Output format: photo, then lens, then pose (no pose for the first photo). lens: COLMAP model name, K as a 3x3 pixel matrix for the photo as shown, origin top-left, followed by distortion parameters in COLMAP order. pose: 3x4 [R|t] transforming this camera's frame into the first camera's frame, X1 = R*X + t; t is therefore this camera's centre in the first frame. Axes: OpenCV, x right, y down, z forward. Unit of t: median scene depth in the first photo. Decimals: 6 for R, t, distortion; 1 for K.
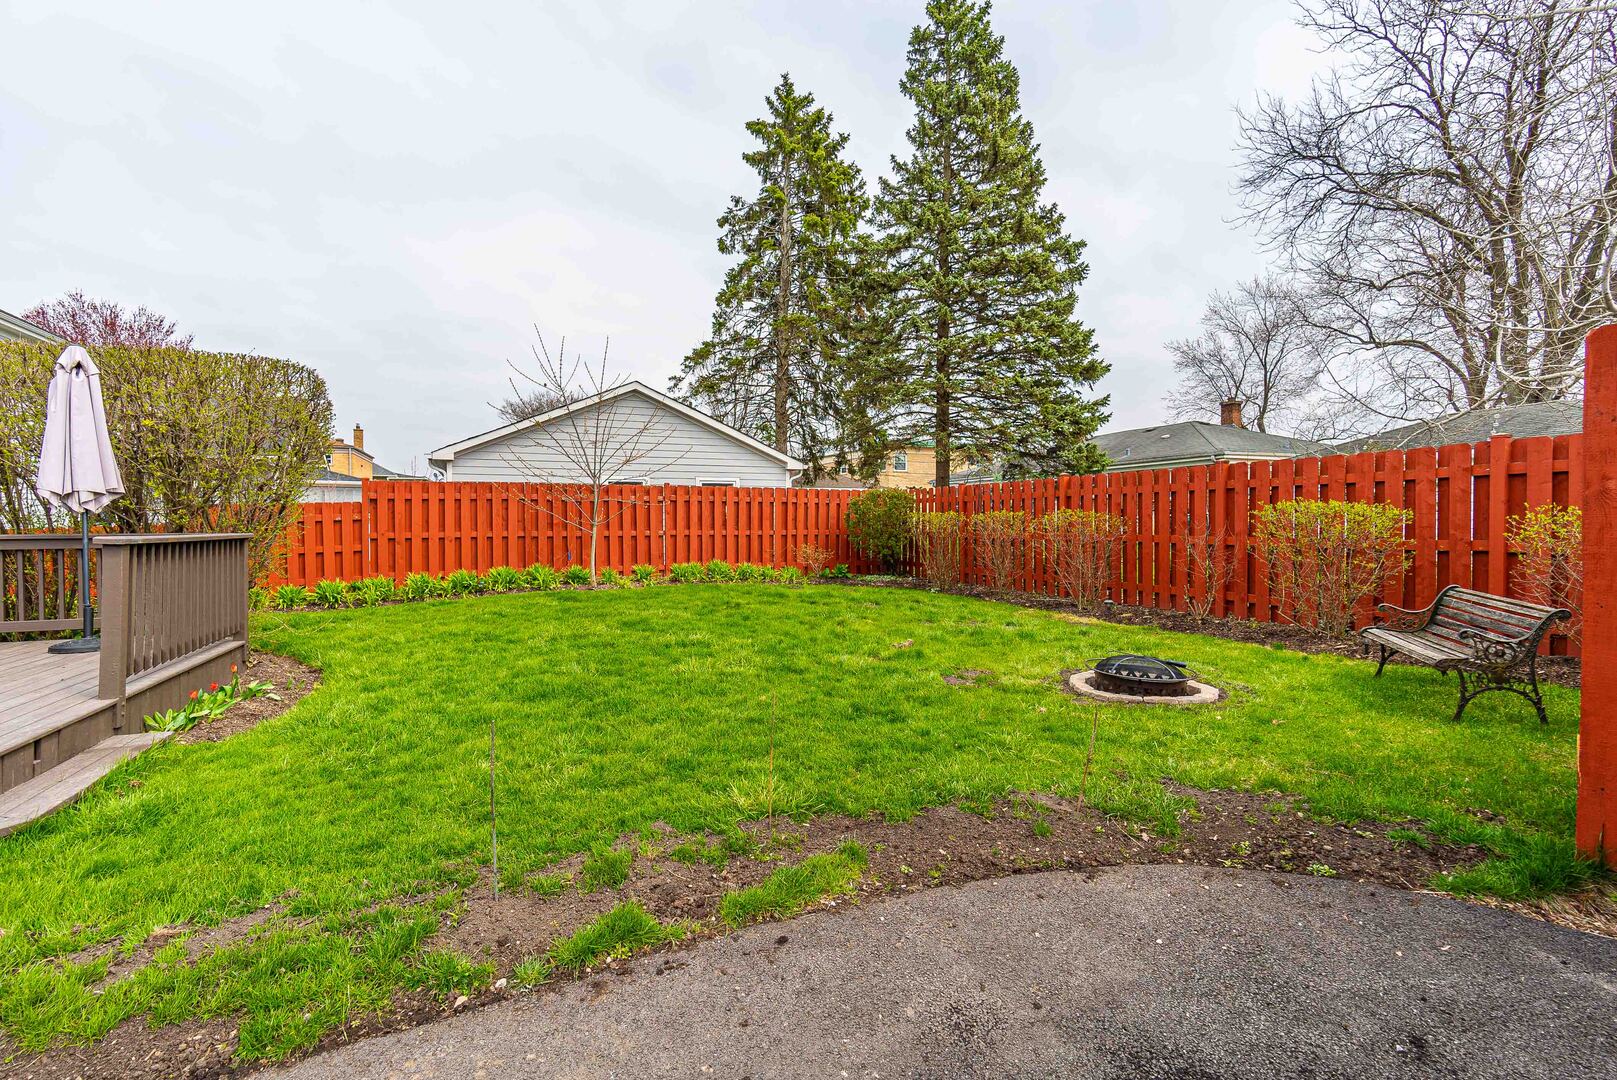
lens RADIAL K [[714.4, 0, 765.7], [0, 714.4, 532.6], [0, 0, 1]] dist [-0.004708, 0.002047]
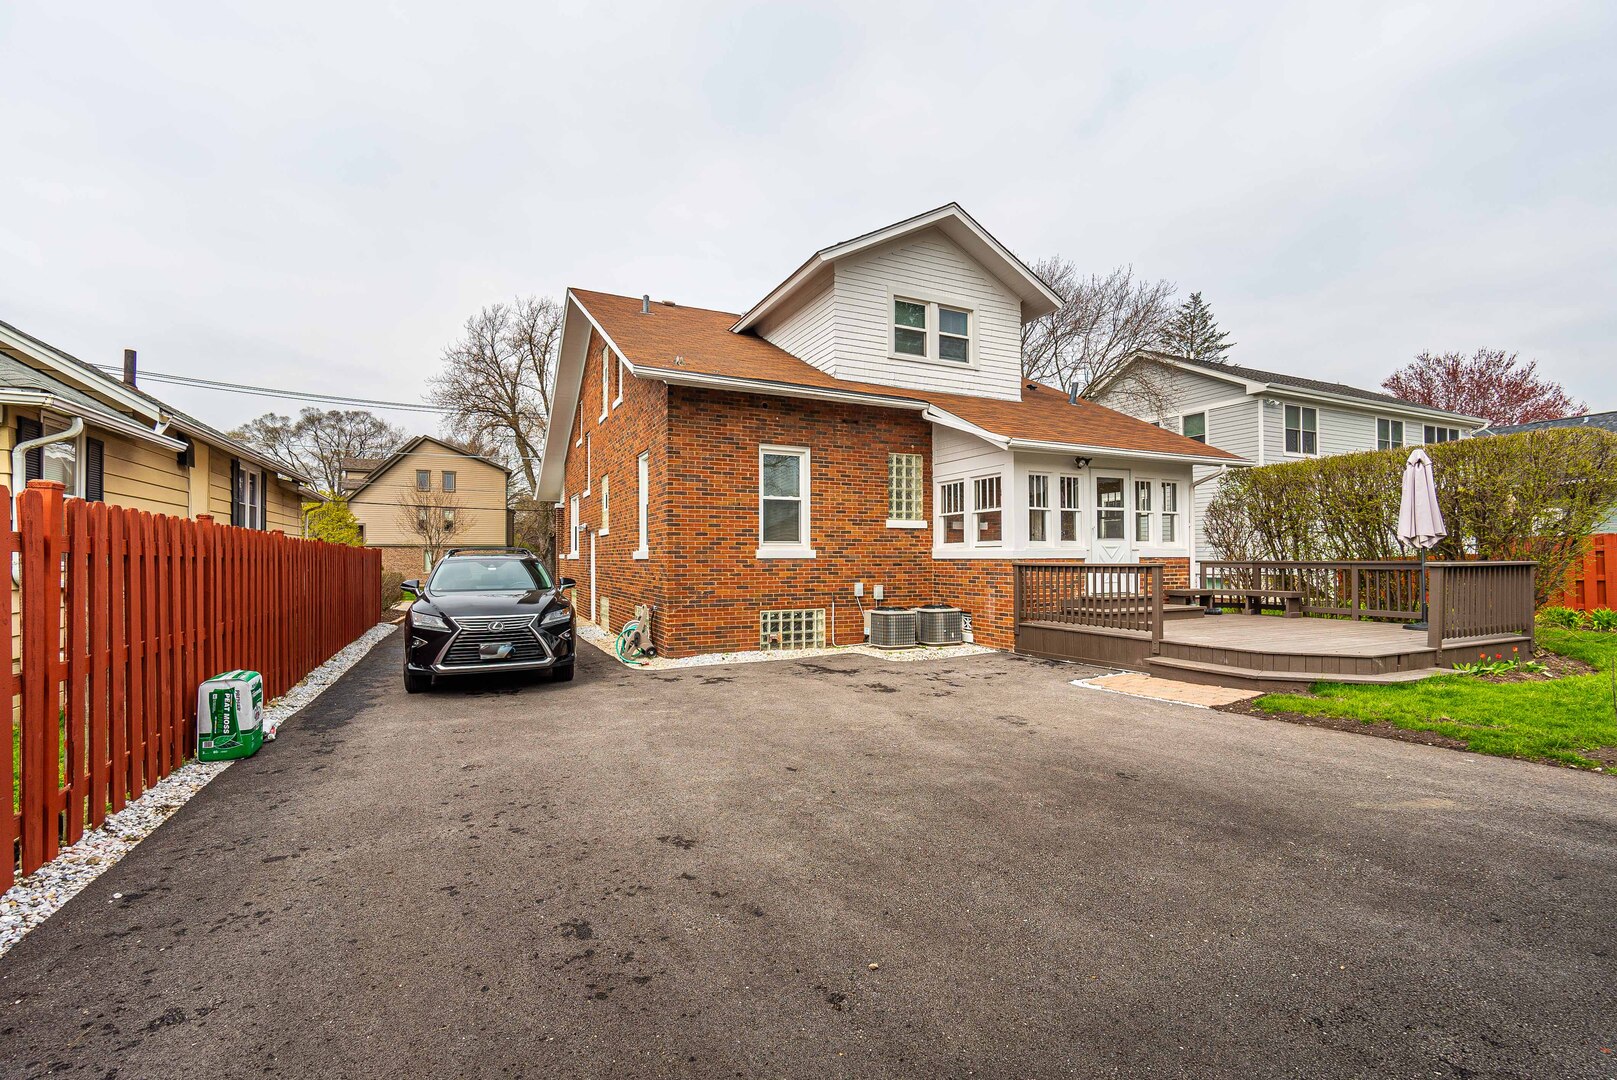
lens RADIAL K [[714.4, 0, 791.7], [0, 714.4, 545.6], [0, 0, 1]] dist [-0.004708, 0.002047]
pose [[0.074517, -0.008874, -0.997180, 0.582440], [-0.006689, 0.999933, -0.009398, -0.007305], [0.997197, 0.007371, 0.074453, -0.582539]]
